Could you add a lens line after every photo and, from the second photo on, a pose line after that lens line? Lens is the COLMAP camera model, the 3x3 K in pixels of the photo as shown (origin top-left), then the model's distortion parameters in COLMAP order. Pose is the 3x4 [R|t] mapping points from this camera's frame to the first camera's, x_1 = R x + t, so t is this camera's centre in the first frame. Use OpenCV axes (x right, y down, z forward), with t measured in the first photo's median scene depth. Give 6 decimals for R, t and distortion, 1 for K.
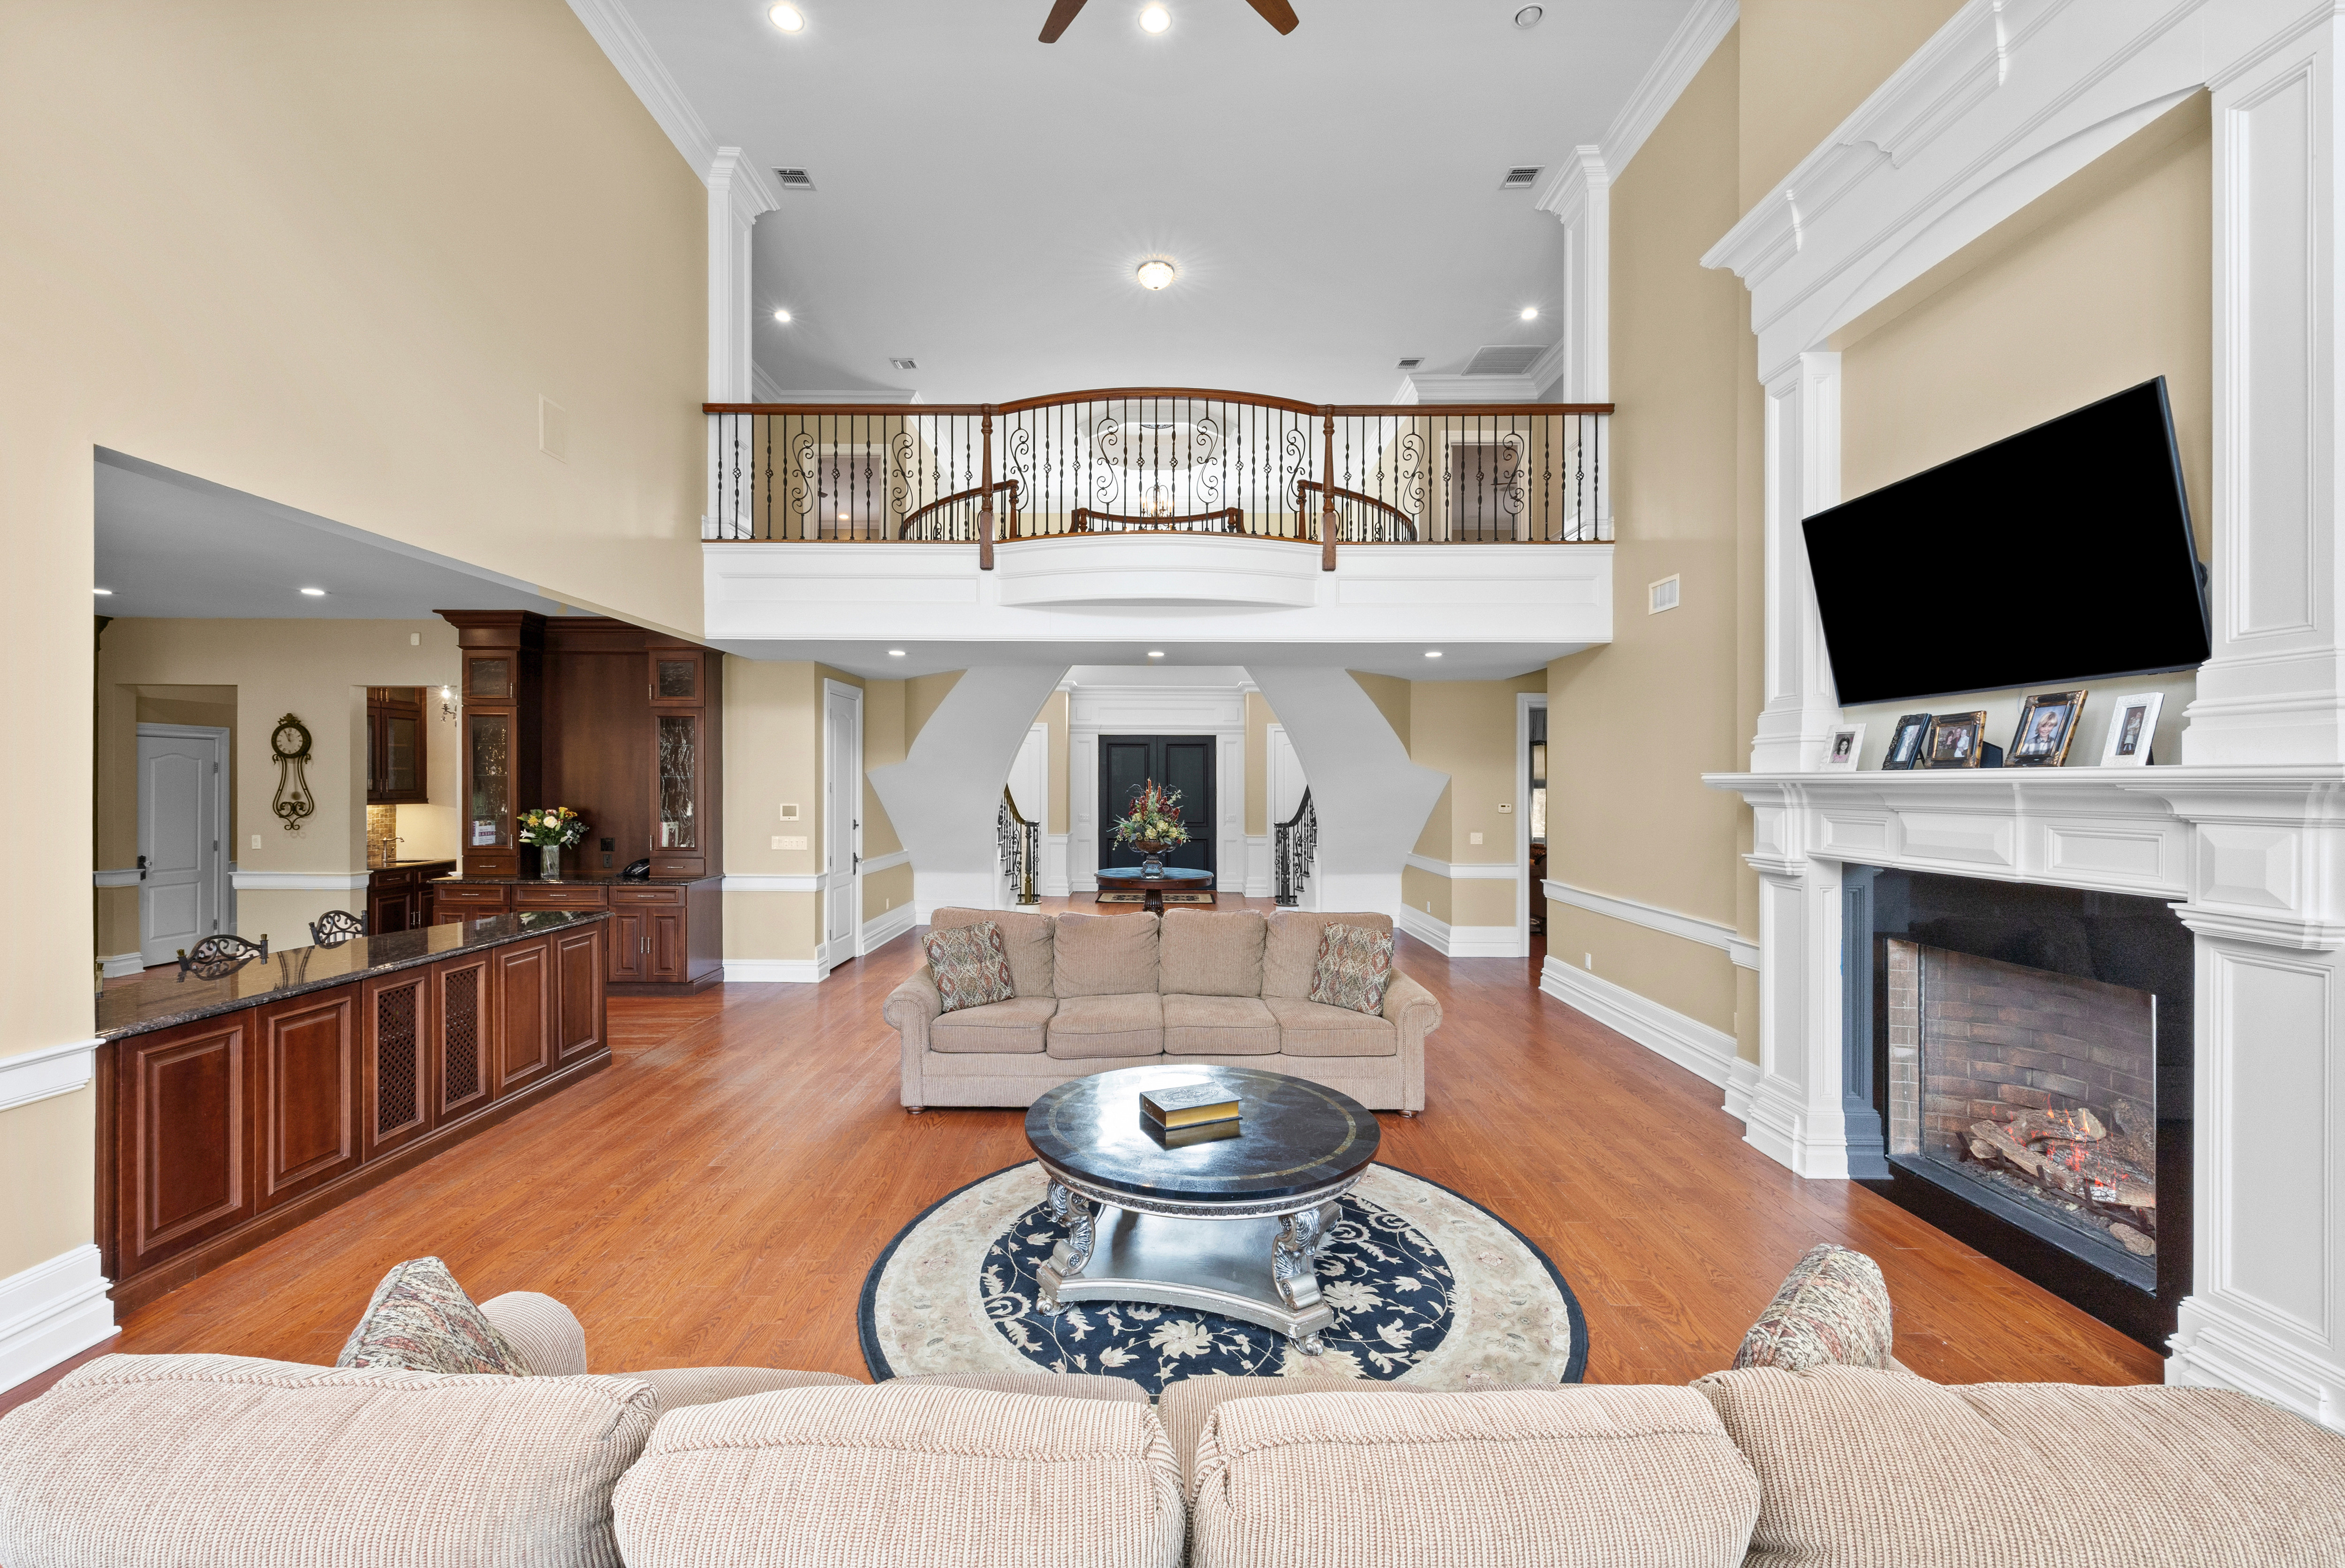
lens RADIAL K [[954.1, 0, 1144.1], [0, 954.1, 786.8], [0, 0, 1]] dist [0.001980, -0.000030]
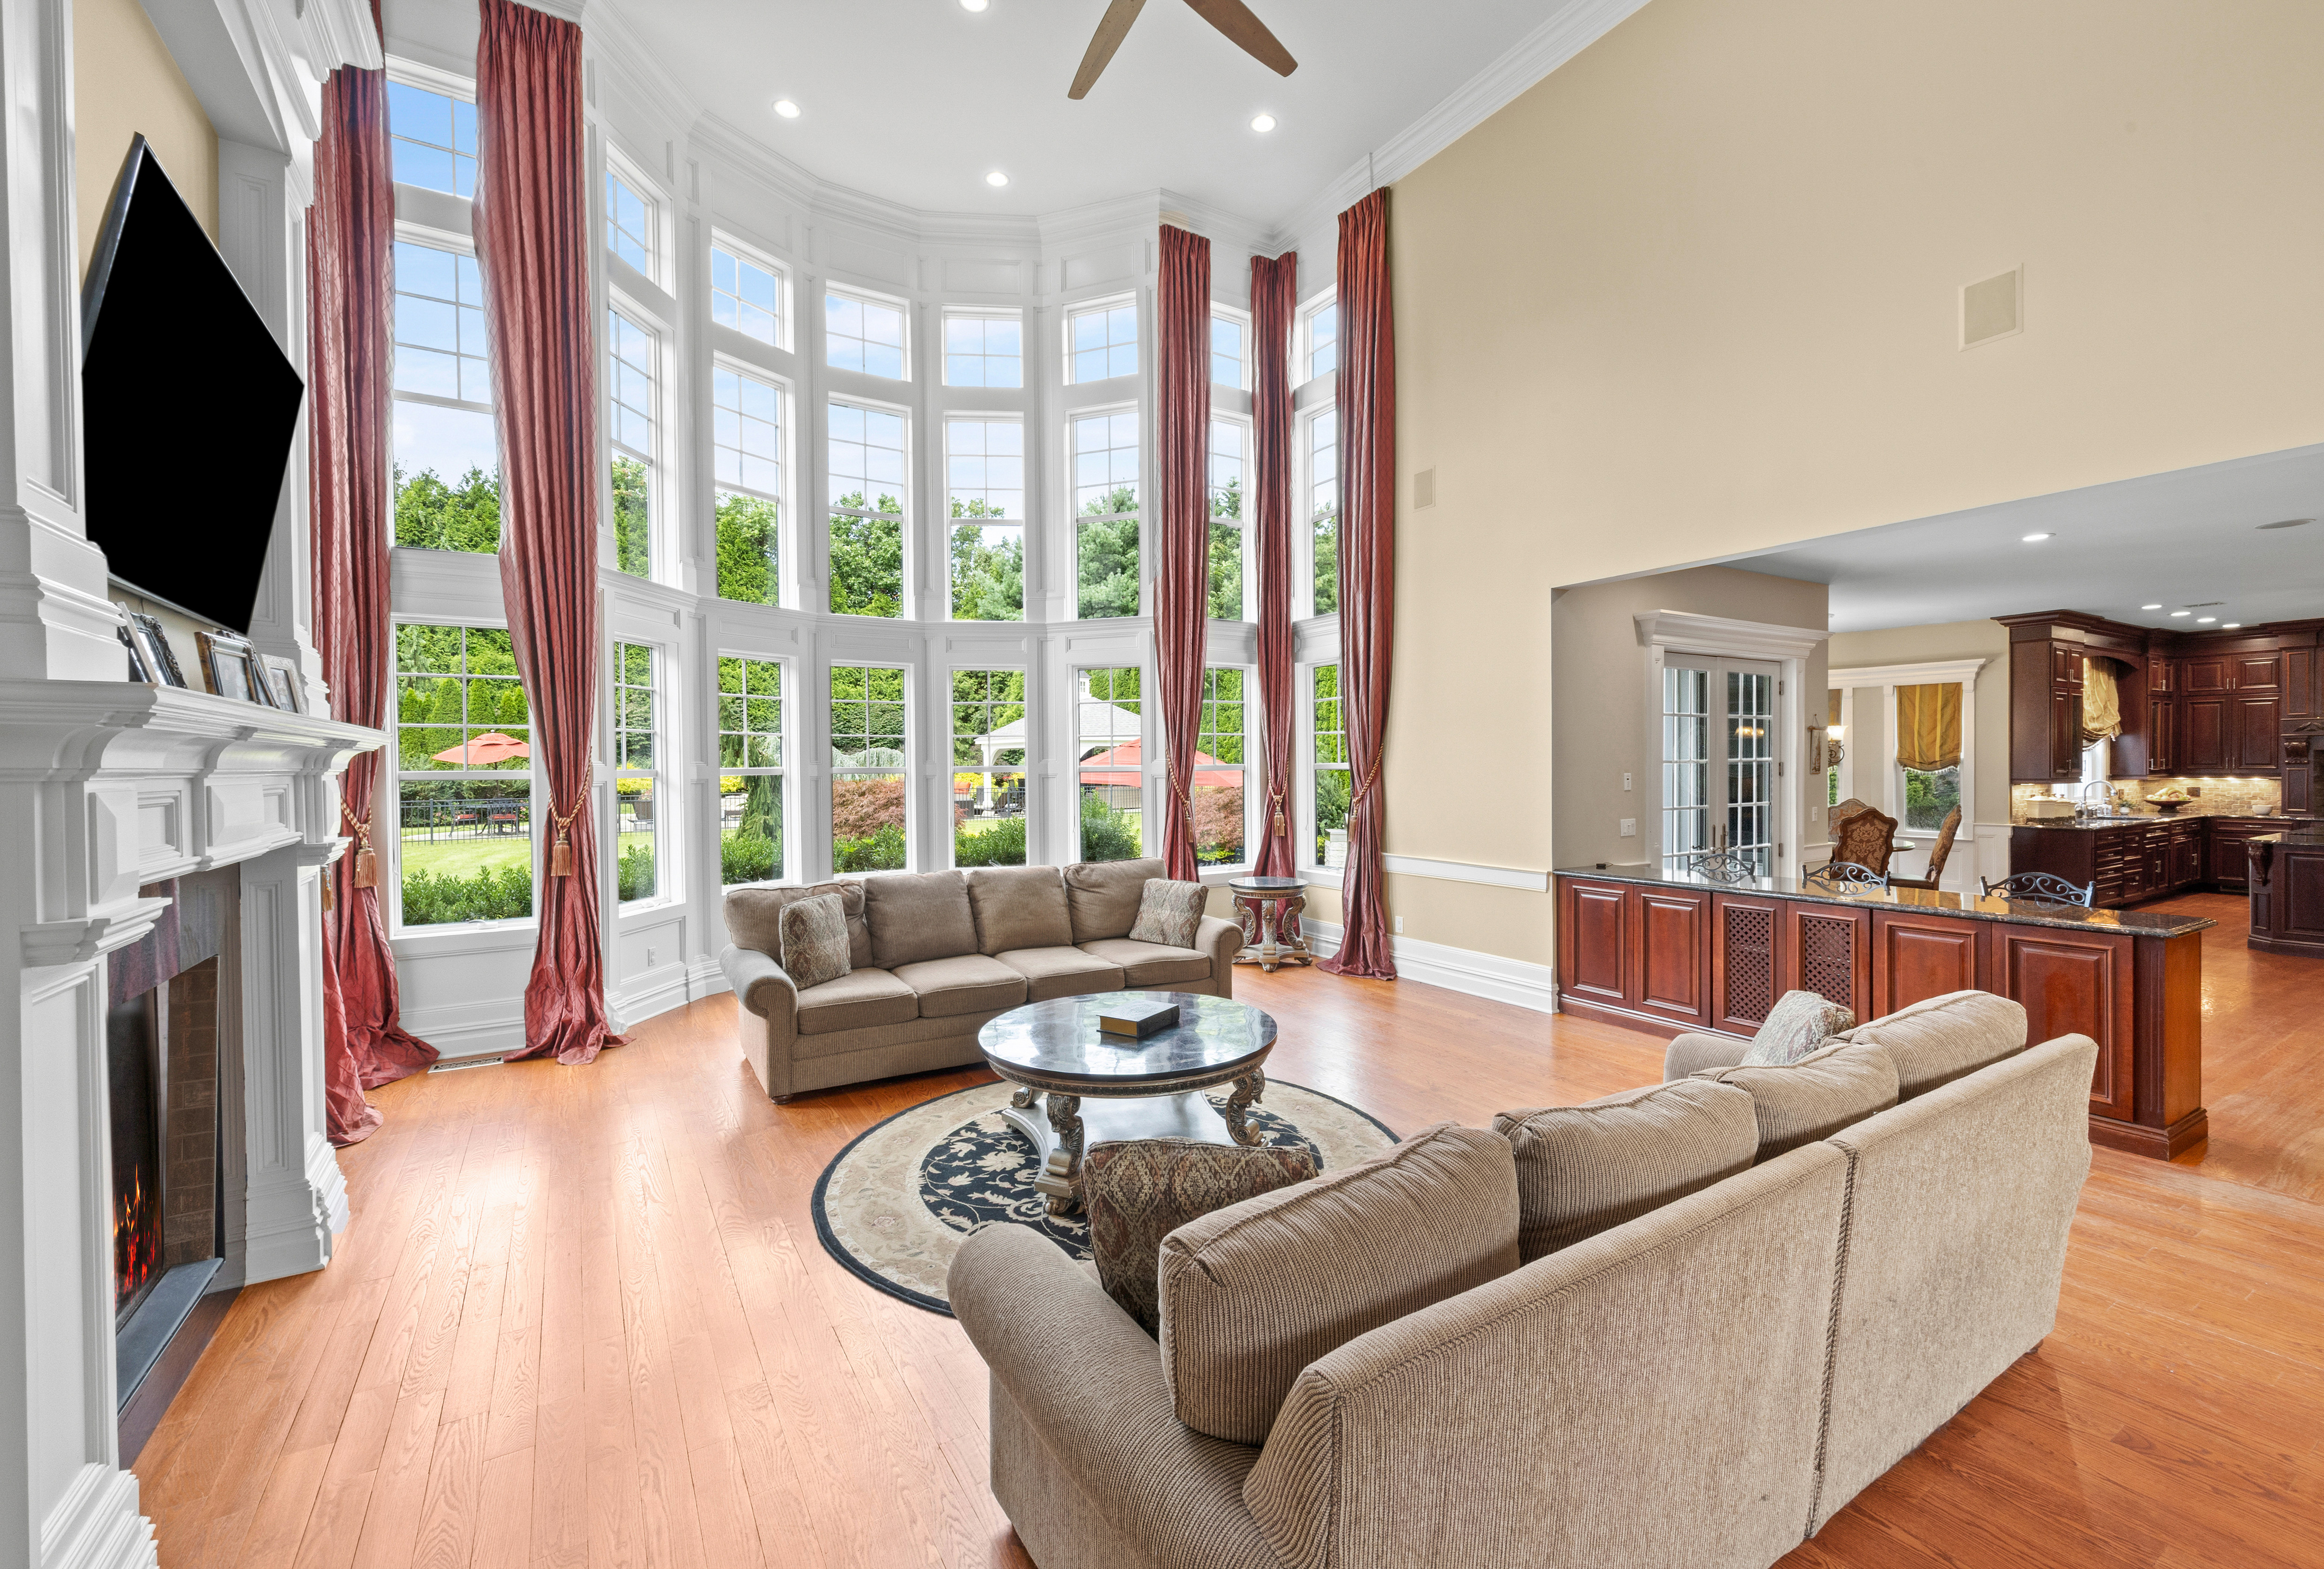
lens RADIAL K [[961.2, 0, 1162.0], [0, 961.2, 784.5], [0, 0, 1]] dist [0.001939, 0.000061]
pose [[-0.845983, 0.013278, -0.533044, 0.452393], [0.003552, 0.999808, 0.019267, 0.016482], [0.533197, 0.014407, -0.845868, 1.397159]]
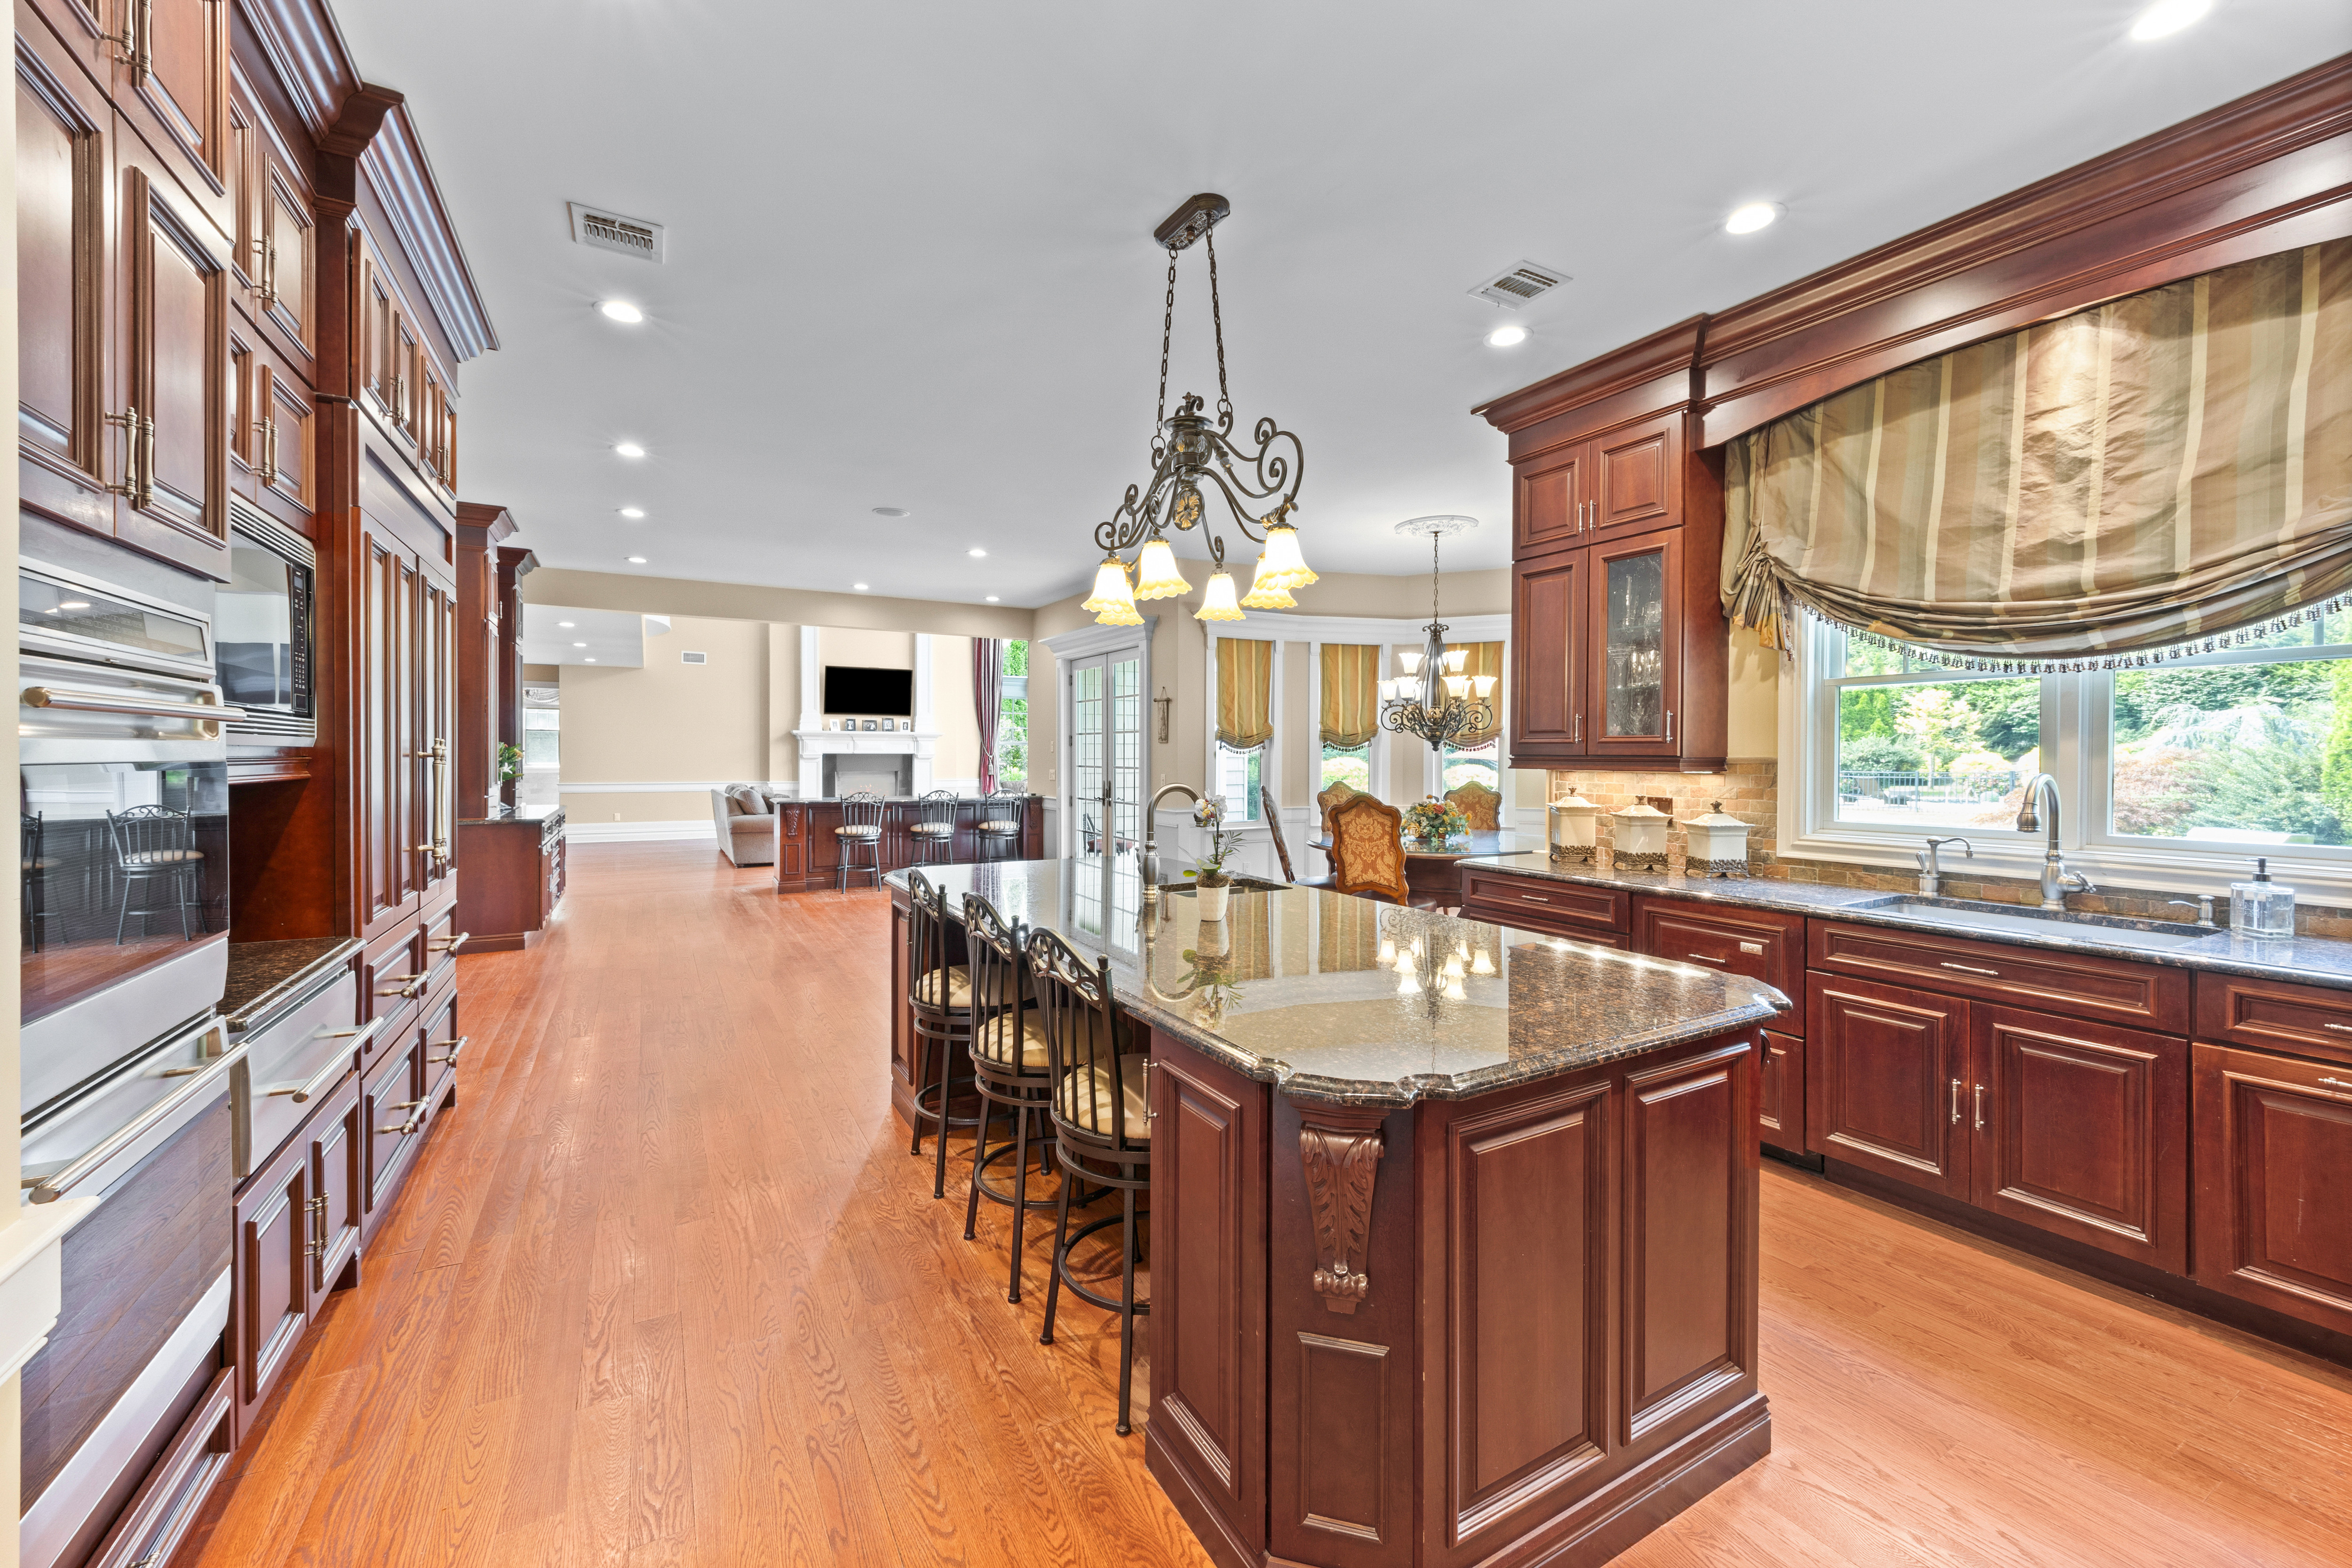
lens RADIAL K [[924.9, 0, 1177.6], [0, 924.9, 754.0], [0, 0, 1]] dist [0.017892, 0.000015]
pose [[-0.507341, -0.006458, 0.861721, -2.794560], [-0.002224, 0.999978, 0.006185, 0.044983], [-0.861742, 0.001222, -0.507345, 1.432485]]
